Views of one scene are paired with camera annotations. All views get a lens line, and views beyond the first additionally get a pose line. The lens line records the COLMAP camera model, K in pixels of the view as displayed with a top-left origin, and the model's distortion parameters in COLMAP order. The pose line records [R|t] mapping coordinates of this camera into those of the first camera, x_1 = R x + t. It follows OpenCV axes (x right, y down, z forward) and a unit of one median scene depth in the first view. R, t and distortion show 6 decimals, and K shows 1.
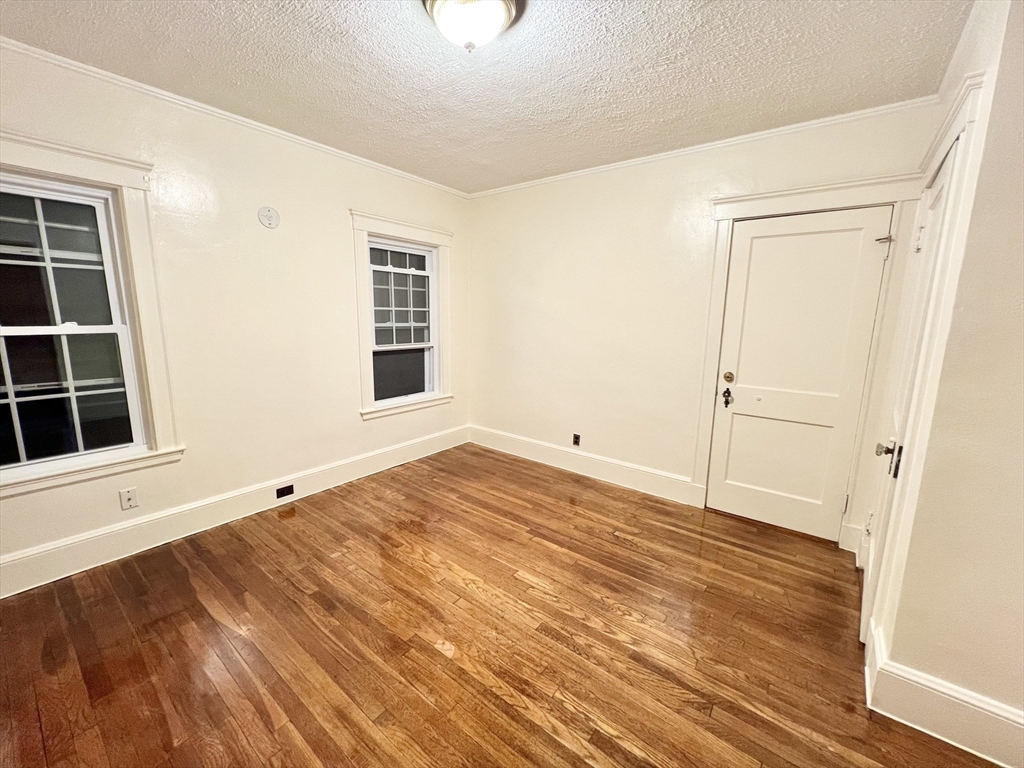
lens RADIAL K [[410.1, 0, 510.8], [0, 410.1, 383.6], [0, 0, 1]] dist [0.000153, 0.000964]
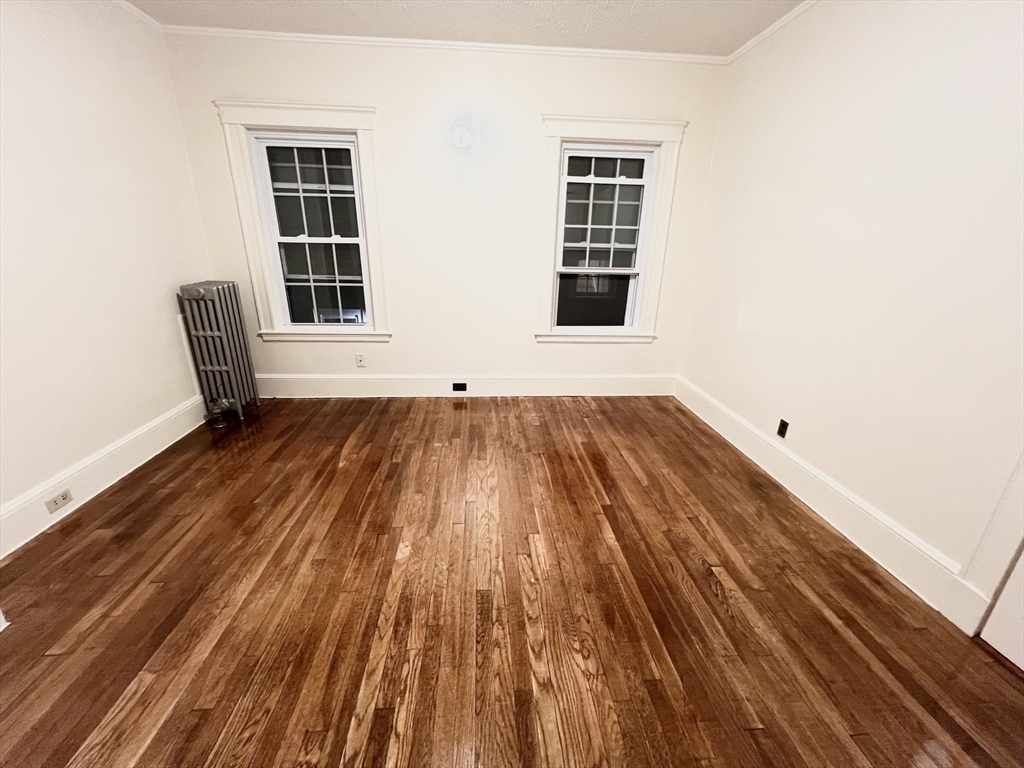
lens RADIAL K [[410.1, 0, 510.8], [0, 410.1, 383.6], [0, 0, 1]] dist [0.000153, 0.000964]
pose [[0.671073, 0.239699, -0.701573, 0.462815], [-0.134073, 0.969927, 0.203140, -0.010837], [0.729167, -0.042260, 0.683029, 0.356516]]
